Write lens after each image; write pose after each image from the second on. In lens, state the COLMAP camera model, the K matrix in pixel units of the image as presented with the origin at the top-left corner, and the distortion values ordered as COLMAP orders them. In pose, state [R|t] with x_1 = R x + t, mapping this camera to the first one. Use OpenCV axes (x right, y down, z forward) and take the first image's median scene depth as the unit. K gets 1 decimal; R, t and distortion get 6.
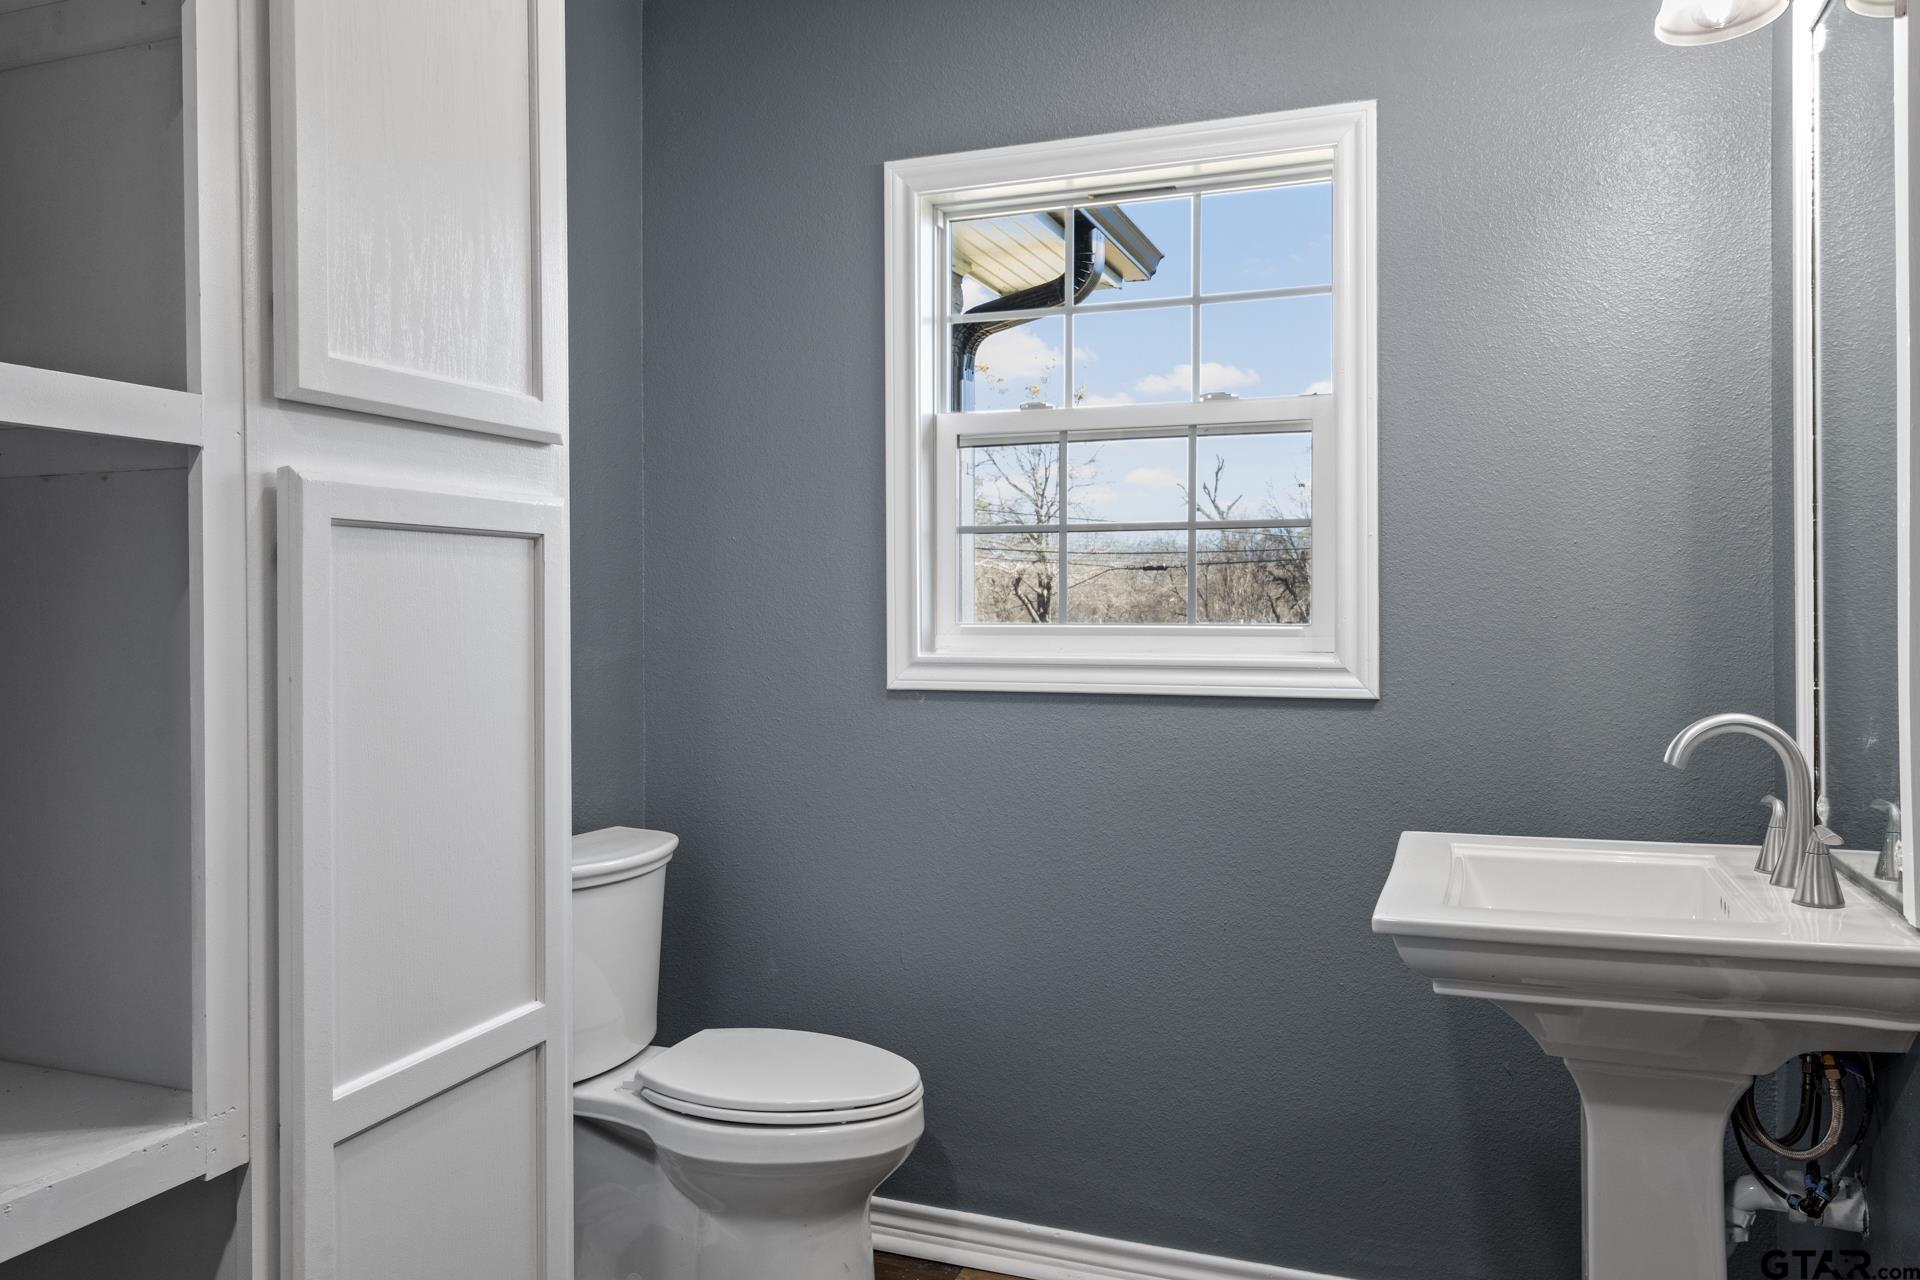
lens RADIAL K [[1396.1, 0, 960.5], [0, 1396.1, 631.2], [0, 0, 1]] dist [0.006540, -0.021169]
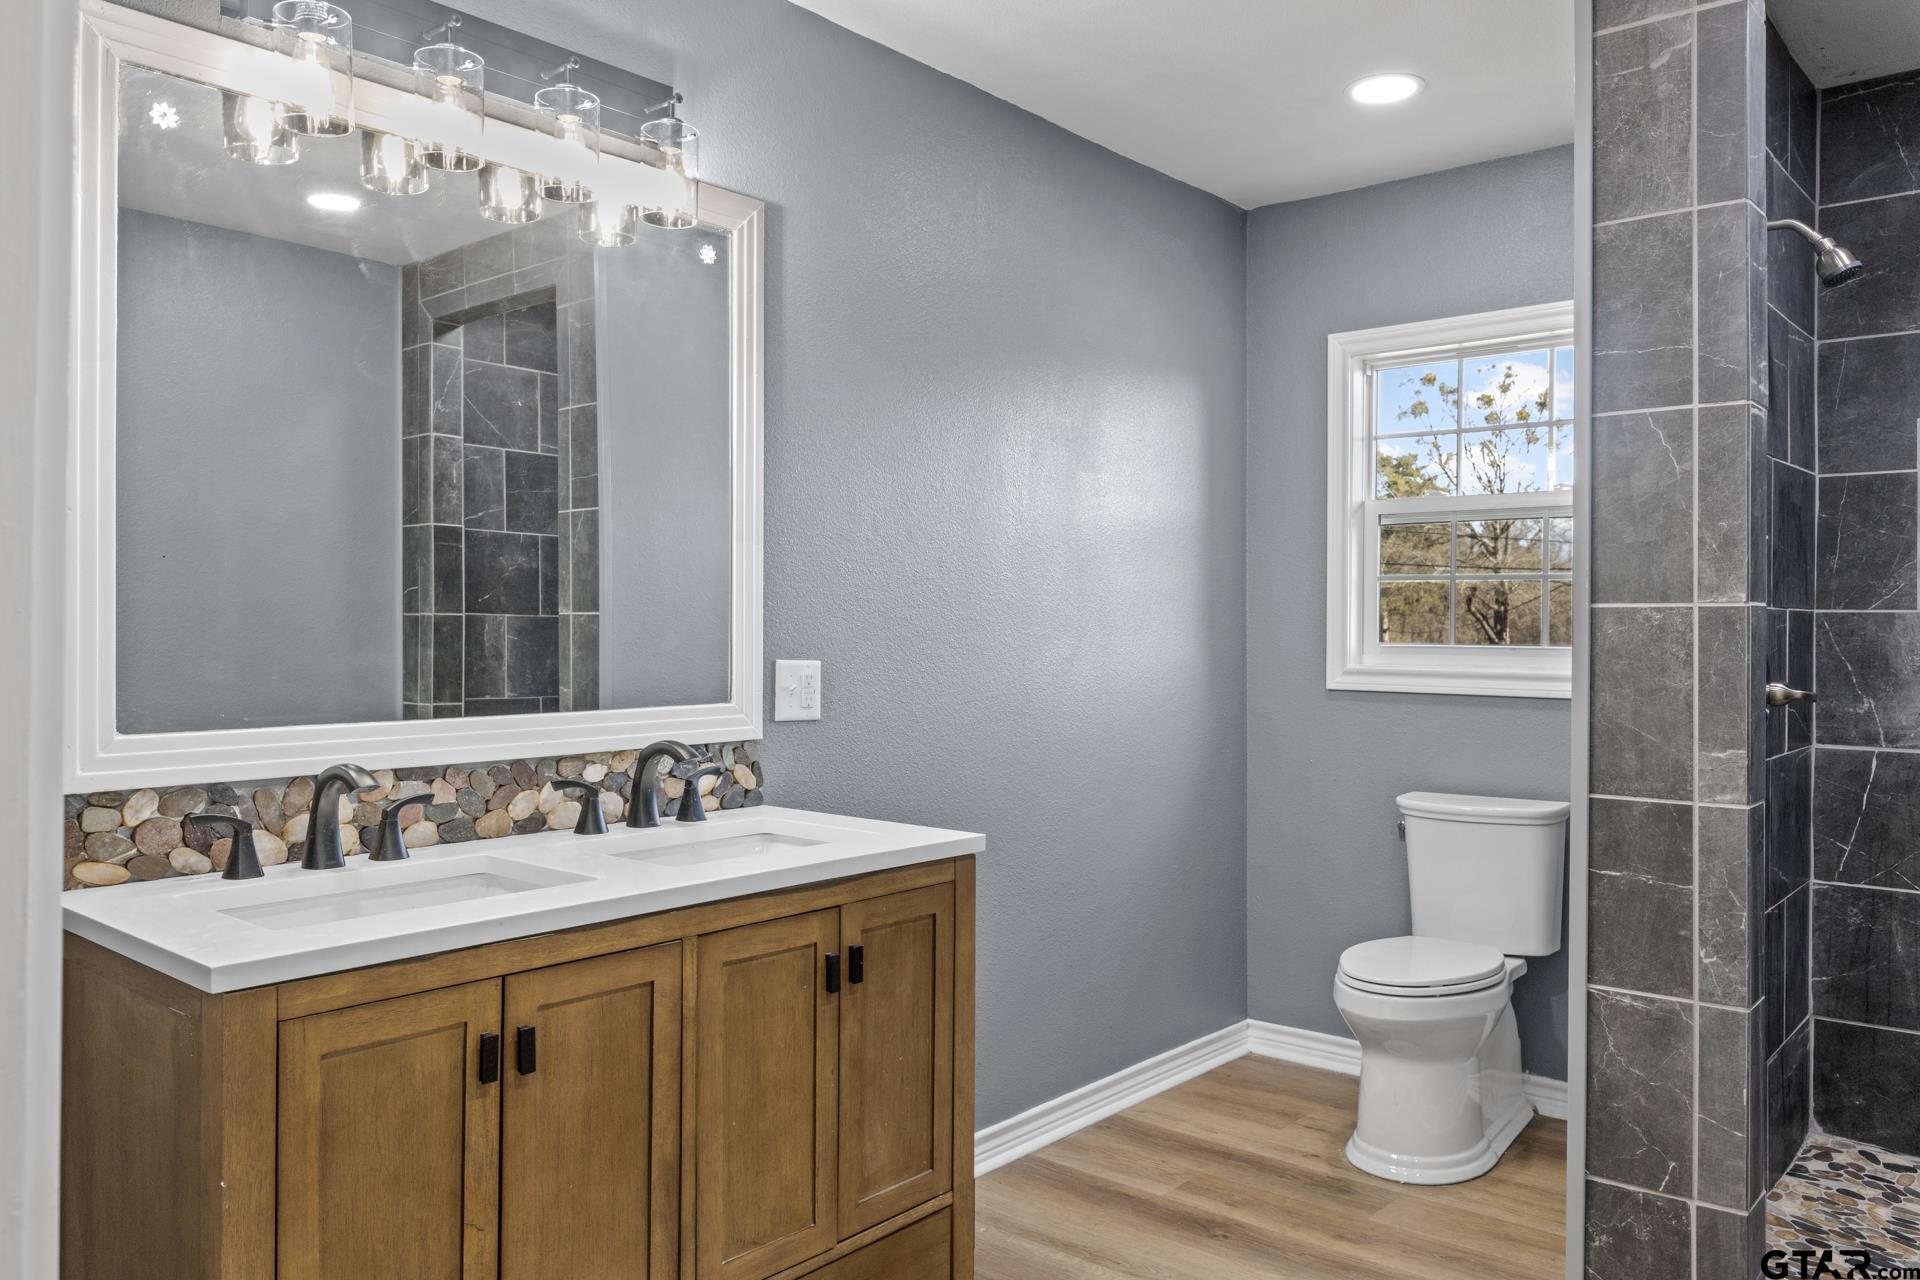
lens RADIAL K [[1396.1, 0, 952.2], [0, 1396.1, 628.0], [0, 0, 1]] dist [0.006540, -0.021169]
pose [[0.950301, 0.009677, -0.311184, 0.035650], [-0.013542, 0.999856, -0.010261, -0.003311], [0.311039, 0.013965, 0.950294, -0.613491]]
